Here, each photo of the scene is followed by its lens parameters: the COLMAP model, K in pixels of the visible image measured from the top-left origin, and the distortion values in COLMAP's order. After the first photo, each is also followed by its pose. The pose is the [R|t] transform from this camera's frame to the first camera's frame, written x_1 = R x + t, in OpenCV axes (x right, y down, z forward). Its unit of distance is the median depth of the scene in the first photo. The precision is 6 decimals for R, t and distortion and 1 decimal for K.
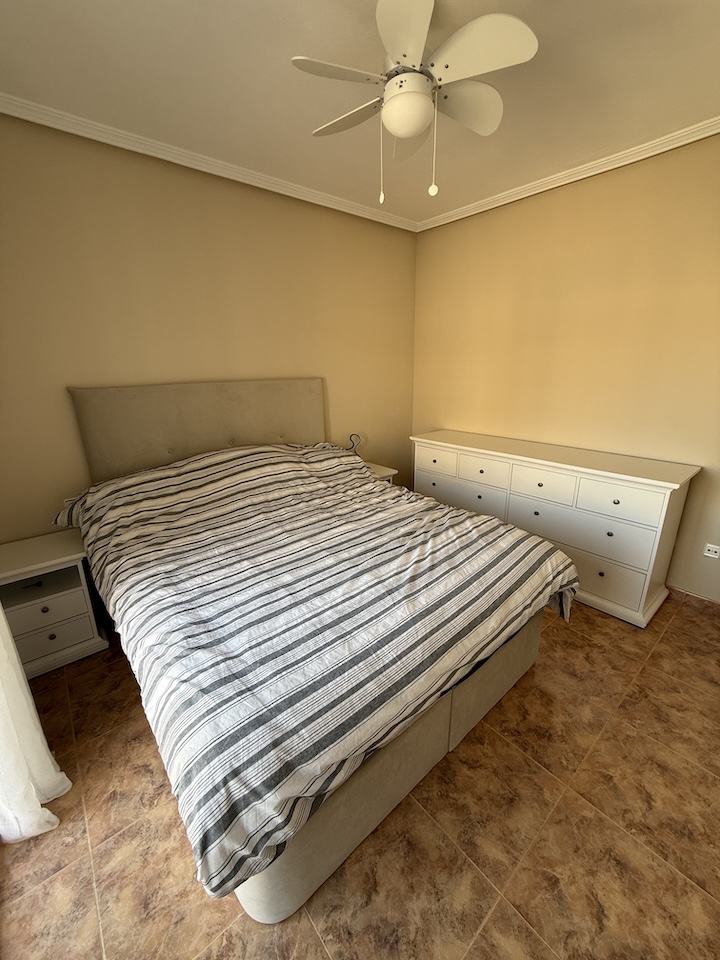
lens RADIAL K [[384.0, 0, 360.1], [0, 384.0, 487.1], [0, 0, 1]] dist [0.000806, -0.000020]
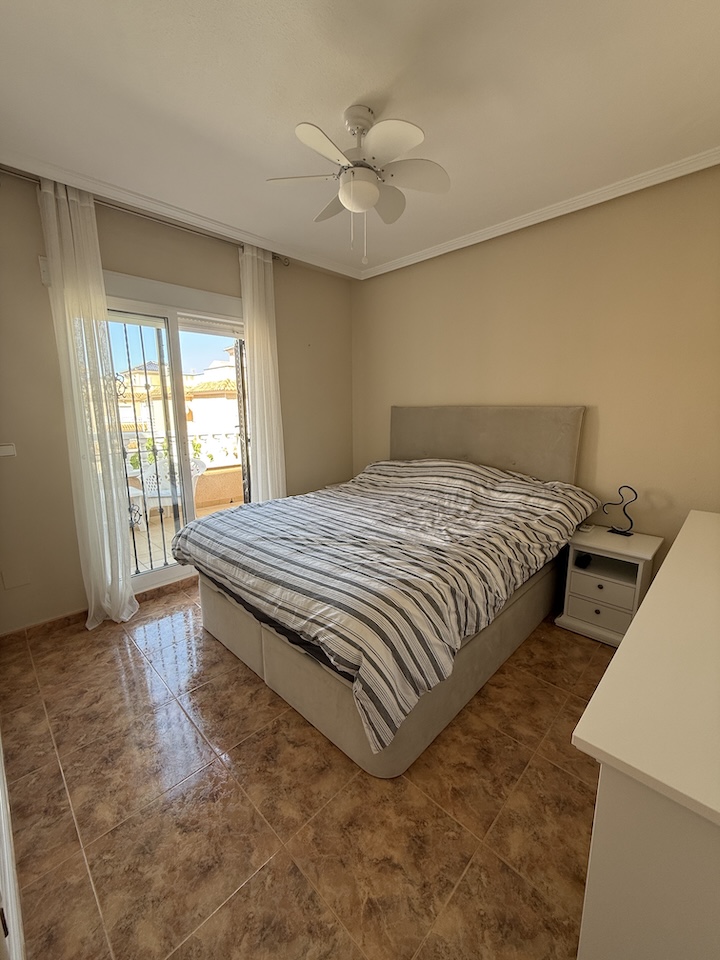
lens RADIAL K [[384.0, 0, 357.9], [0, 384.0, 479.3], [0, 0, 1]] dist [0.000806, -0.000020]
pose [[0.084557, 0.201631, -0.975805, 1.175705], [-0.301316, 0.938636, 0.167841, -0.222457], [0.949768, 0.279833, 0.140123, 0.786885]]
